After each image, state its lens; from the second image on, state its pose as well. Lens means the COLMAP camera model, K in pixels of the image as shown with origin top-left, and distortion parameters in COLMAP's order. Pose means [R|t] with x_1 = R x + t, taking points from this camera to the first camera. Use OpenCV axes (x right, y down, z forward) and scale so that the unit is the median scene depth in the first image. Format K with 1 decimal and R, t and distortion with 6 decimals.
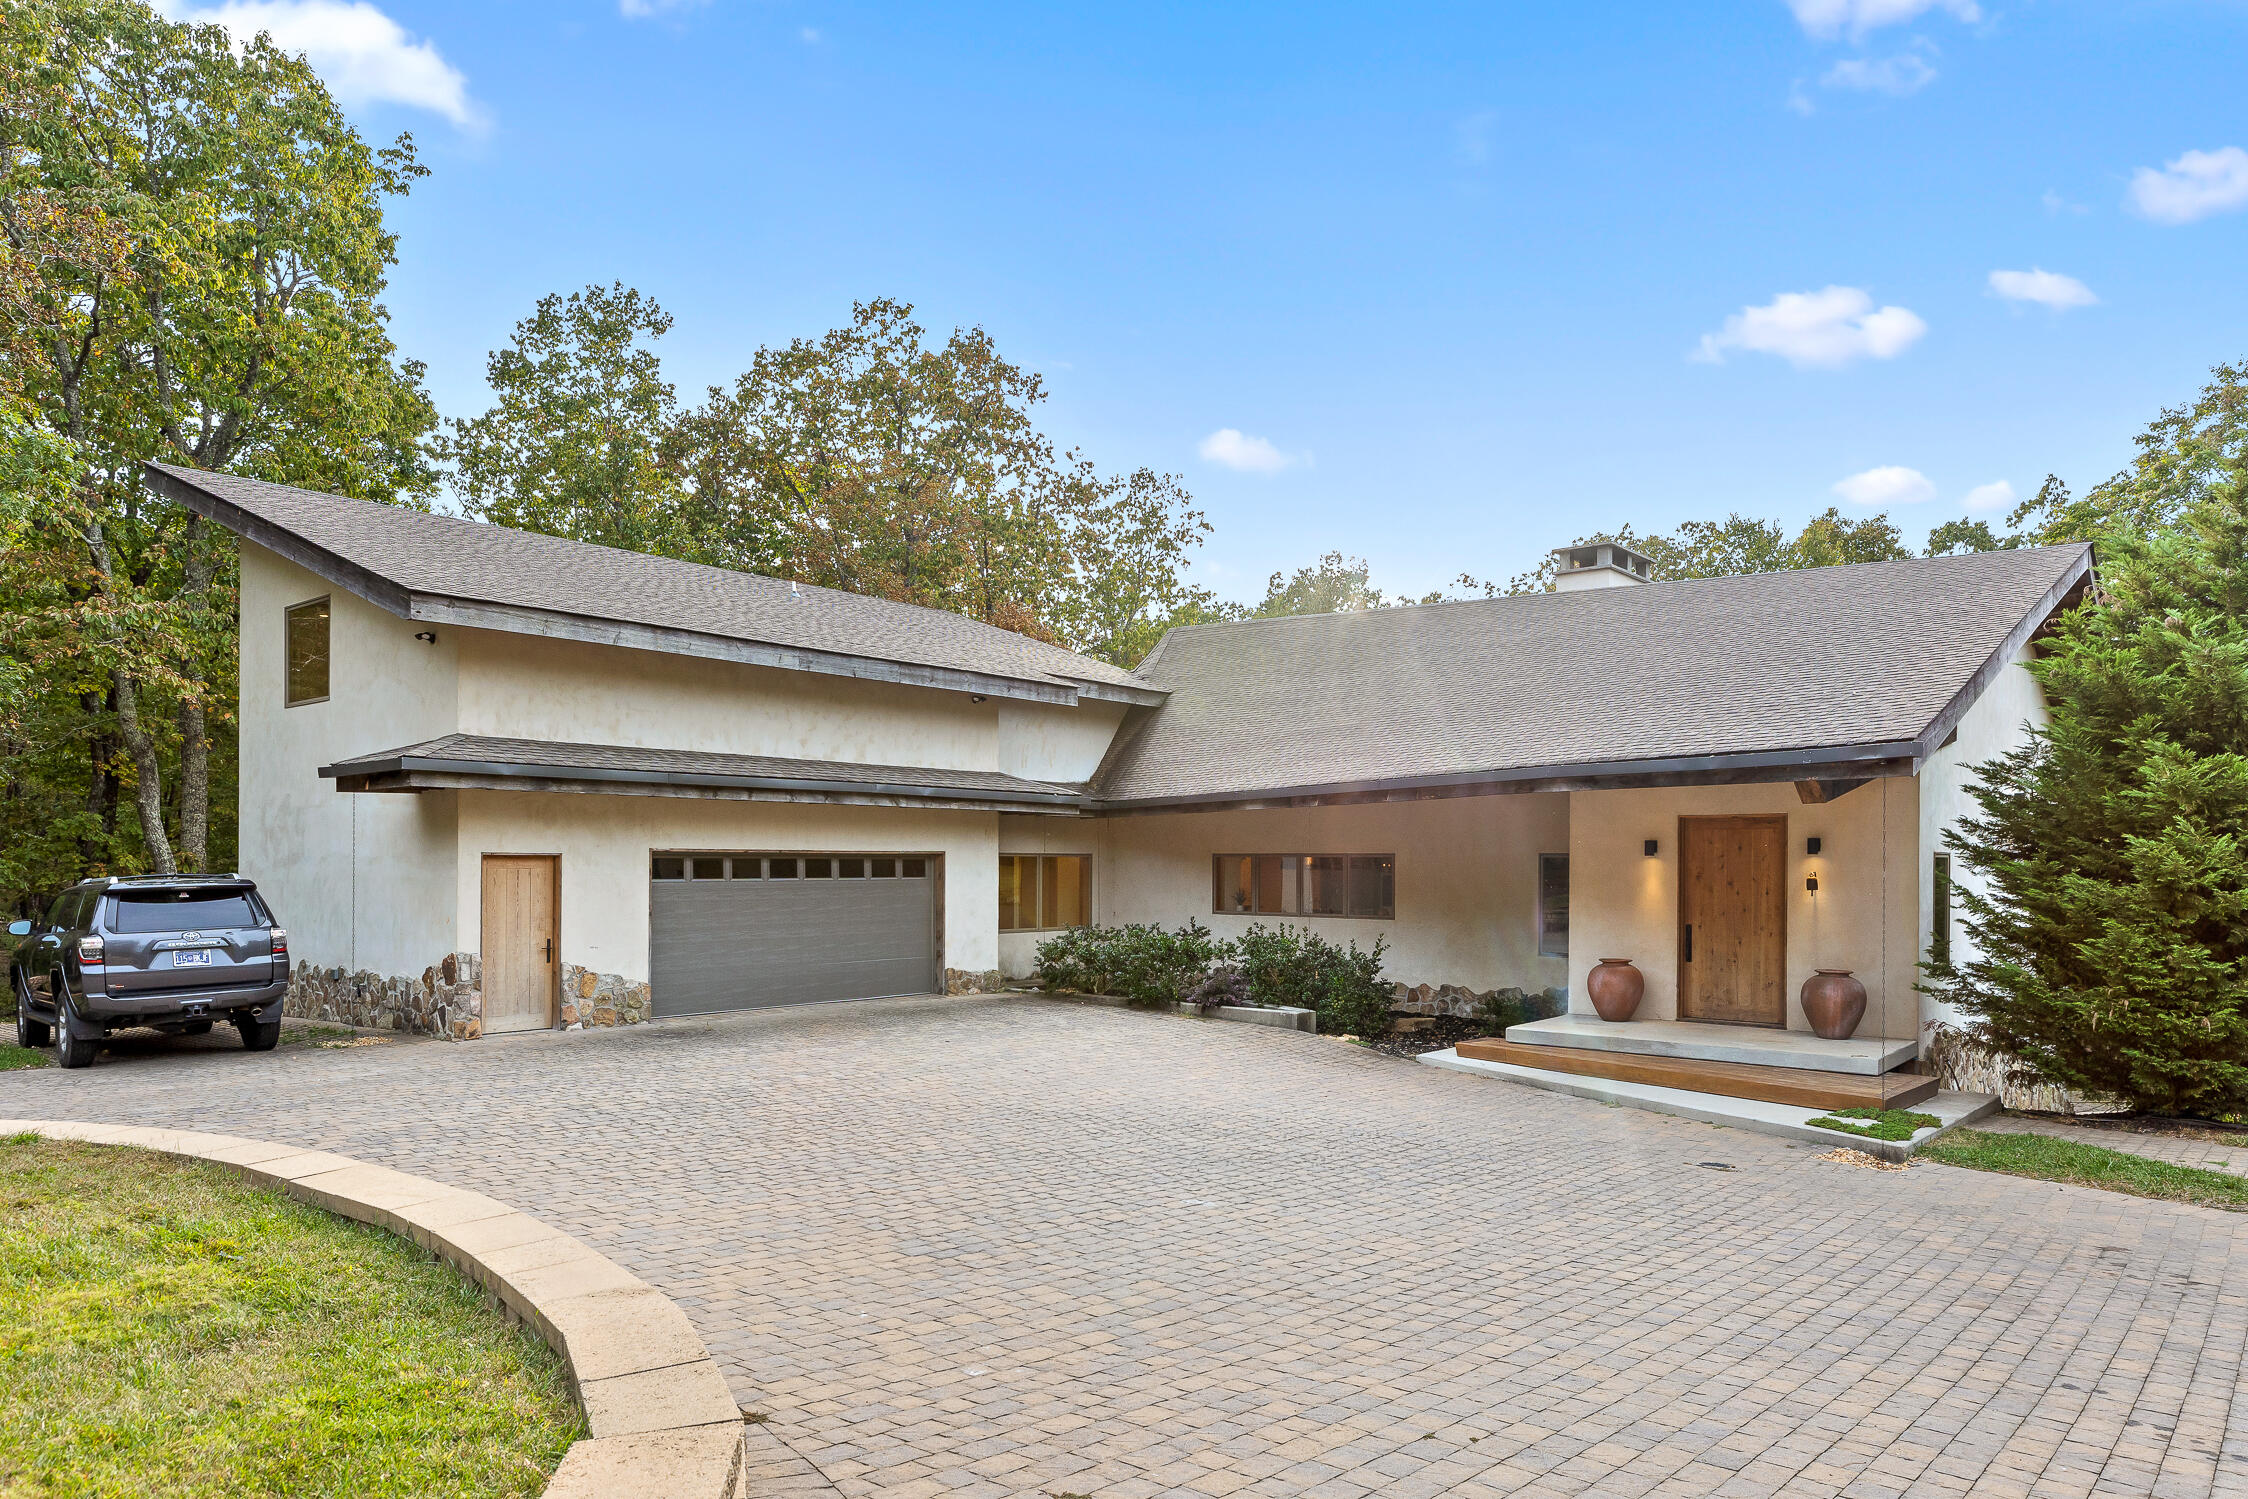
lens RADIAL K [[1413.6, 0, 1124.0], [0, 1413.6, 749.5], [0, 0, 1]] dist [0.002983, 0.000125]
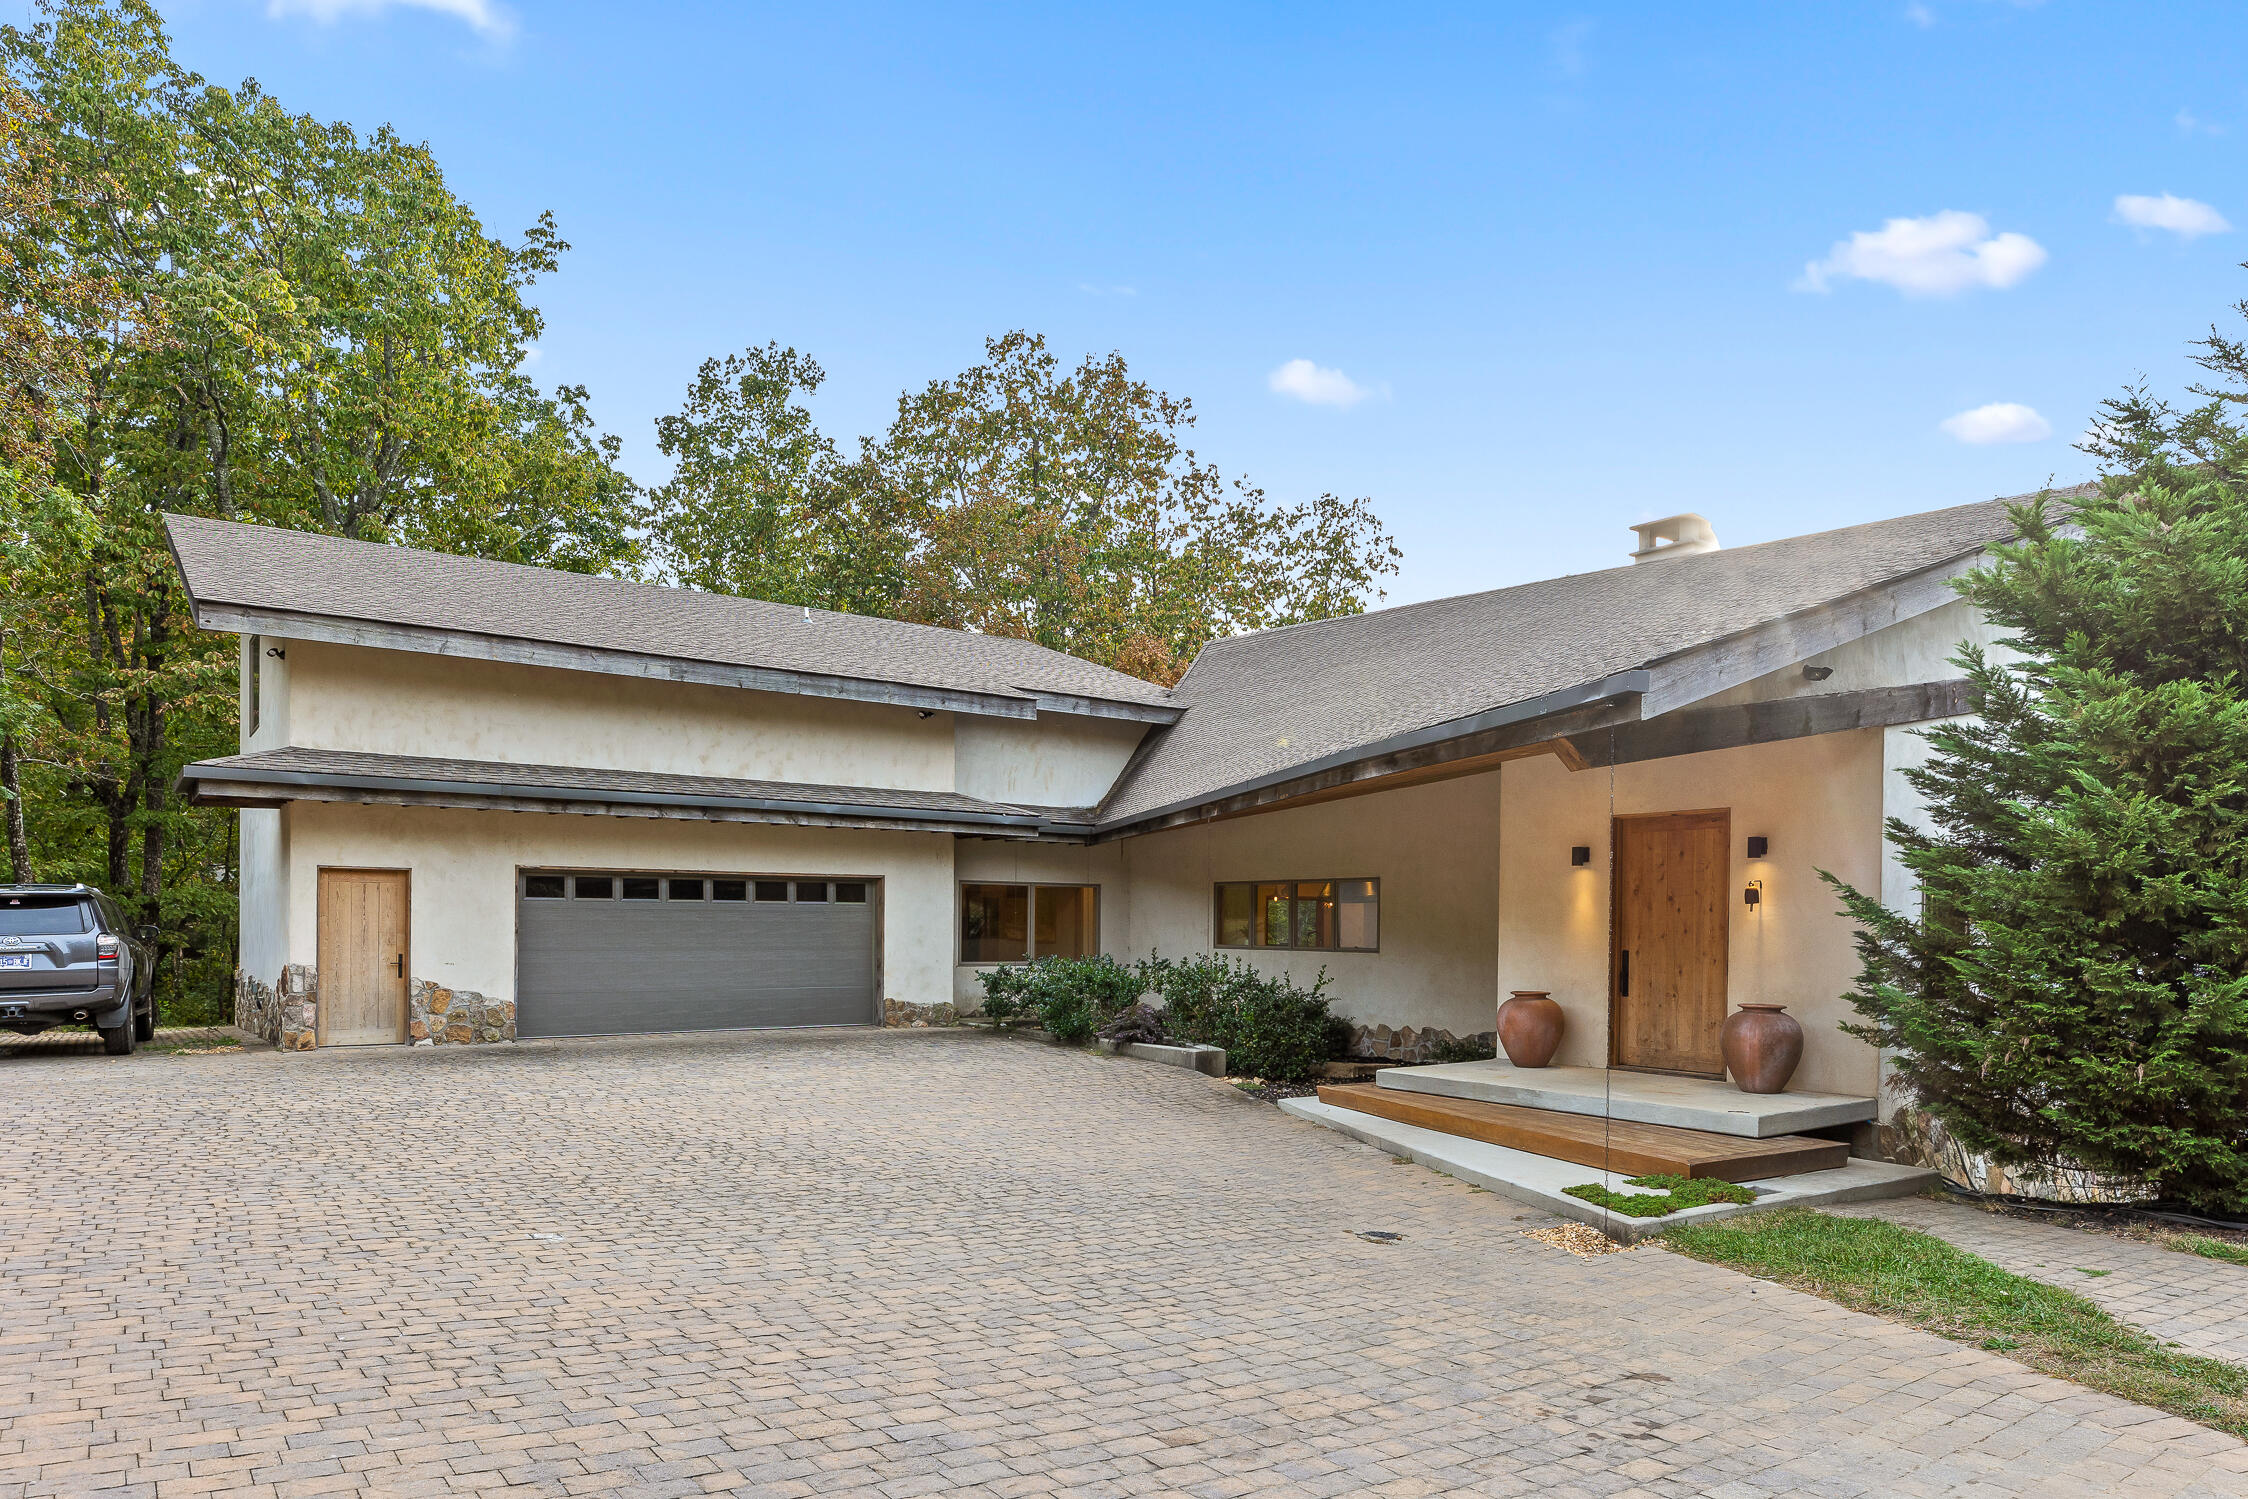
lens RADIAL K [[1410.2, 0, 1124.3], [0, 1410.2, 827.8], [0, 0, 1]] dist [0.004583, 0.000462]
pose [[0.971505, -0.012499, -0.236687, 0.286983], [0.014959, 0.999851, 0.008602, 0.039174], [0.236545, -0.011898, 0.971548, 0.138230]]
